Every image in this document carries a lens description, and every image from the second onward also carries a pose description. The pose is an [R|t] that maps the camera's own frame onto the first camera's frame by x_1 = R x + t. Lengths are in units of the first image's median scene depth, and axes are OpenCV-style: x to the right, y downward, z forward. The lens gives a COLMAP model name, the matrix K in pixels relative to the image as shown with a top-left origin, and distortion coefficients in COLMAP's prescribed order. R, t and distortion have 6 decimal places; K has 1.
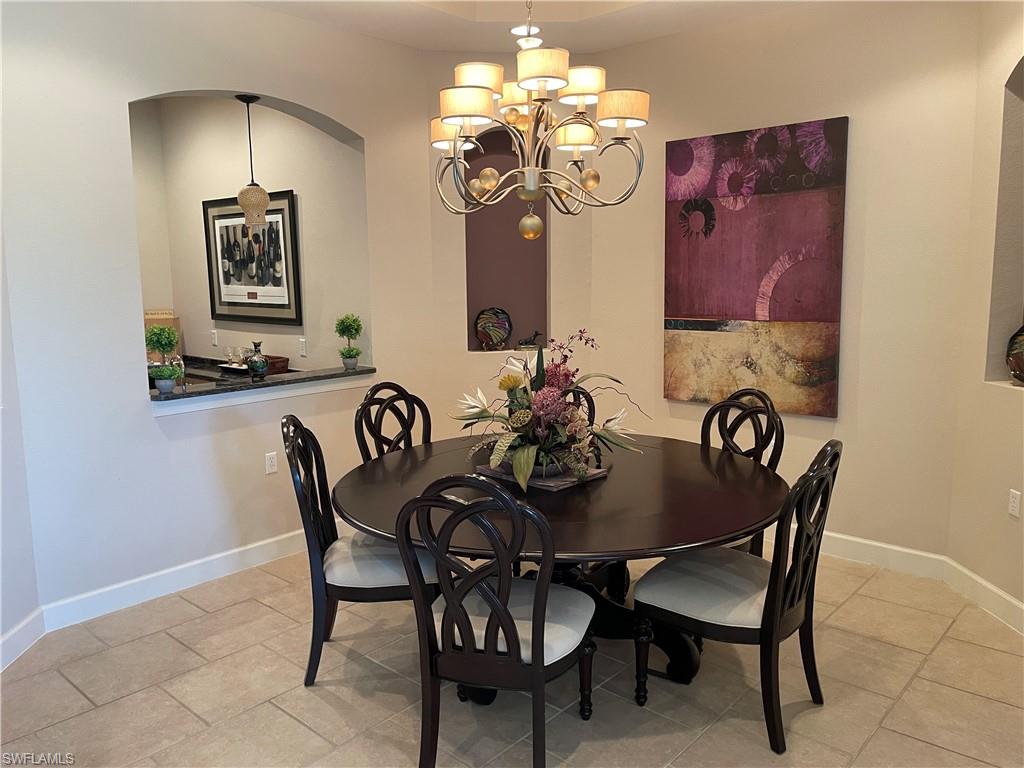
lens RADIAL K [[781.3, 0, 514.1], [0, 781.3, 378.0], [0, 0, 1]] dist [0.096936, -0.136190]
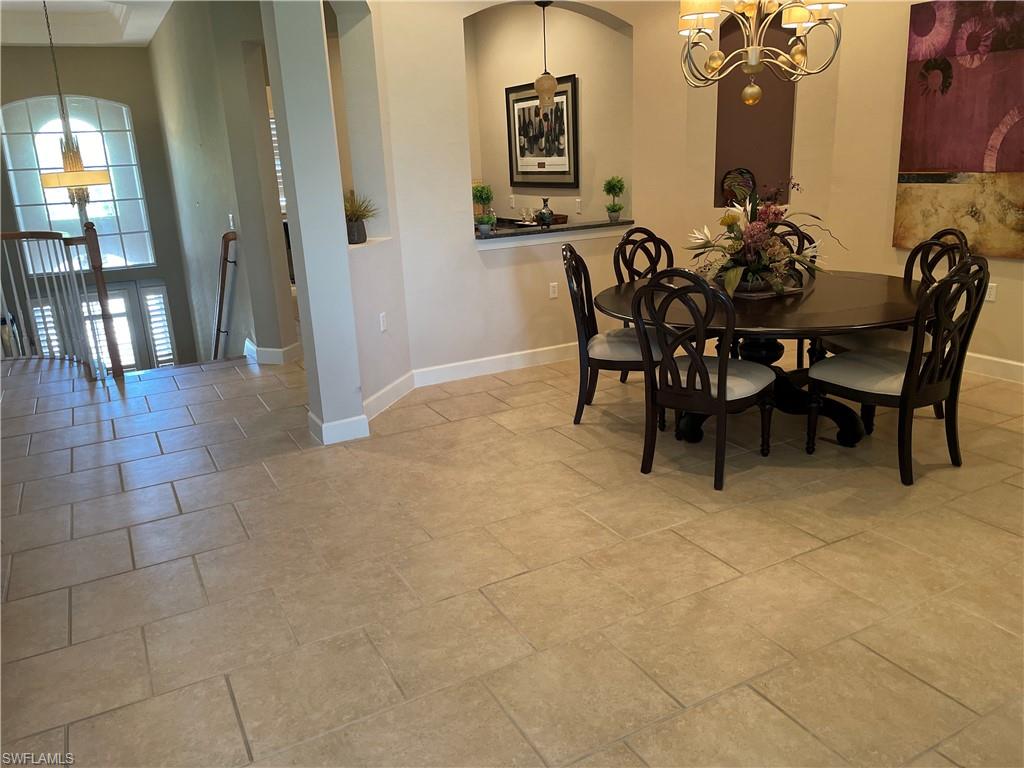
lens RADIAL K [[781.3, 0, 514.1], [0, 781.3, 378.0], [0, 0, 1]] dist [0.096936, -0.136190]
pose [[0.941102, 0.064446, -0.331923, 0.086182], [-0.014520, 0.988465, 0.150751, 0.056735], [0.337810, -0.137052, 0.931183, -0.302910]]
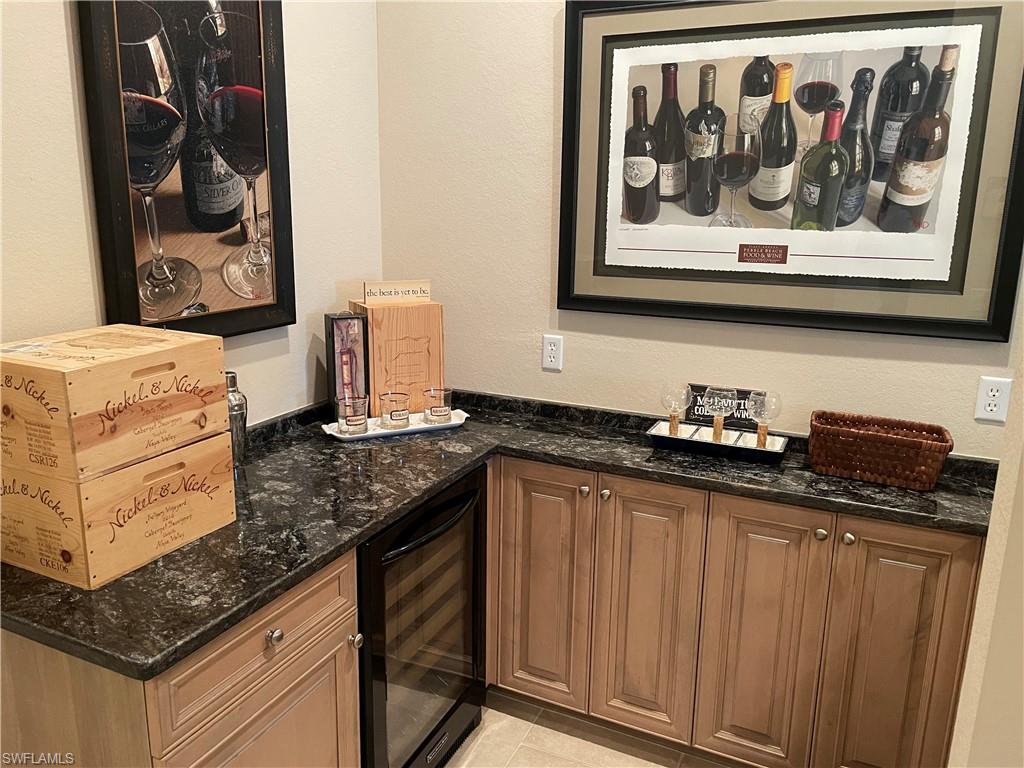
lens RADIAL K [[781.3, 0, 514.1], [0, 781.3, 378.0], [0, 0, 1]] dist [0.096936, -0.136190]
pose [[0.956577, -0.035185, 0.289349, -0.759675], [0.011002, 0.996339, 0.084783, -0.106032], [-0.291273, -0.077918, 0.953462, 0.903925]]
